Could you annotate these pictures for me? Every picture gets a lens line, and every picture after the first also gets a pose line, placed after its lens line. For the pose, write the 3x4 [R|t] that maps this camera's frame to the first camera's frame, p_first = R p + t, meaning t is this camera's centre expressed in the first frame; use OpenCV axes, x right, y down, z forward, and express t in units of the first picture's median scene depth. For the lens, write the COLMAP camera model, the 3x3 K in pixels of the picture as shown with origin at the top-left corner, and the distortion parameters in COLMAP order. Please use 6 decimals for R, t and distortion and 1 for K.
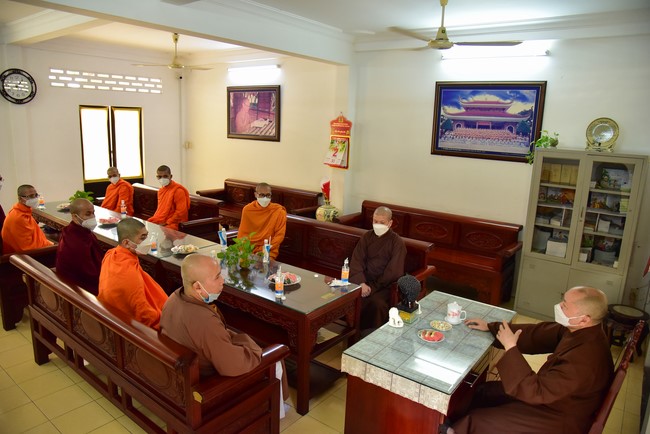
lens RADIAL K [[442.8, 0, 325.0], [0, 442.8, 217.0], [0, 0, 1]] dist [-0.120176, 0.069003]
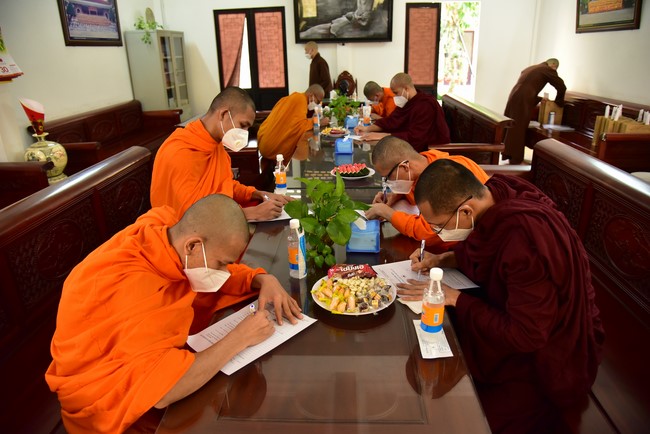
lens RADIAL K [[442.8, 0, 325.0], [0, 442.8, 217.0], [0, 0, 1]] dist [-0.120176, 0.069003]
pose [[-0.570050, -0.315442, 0.758644, -0.806334], [0.174315, 0.855907, 0.486865, -0.179842], [-0.802906, 0.409780, -0.432923, 1.145883]]
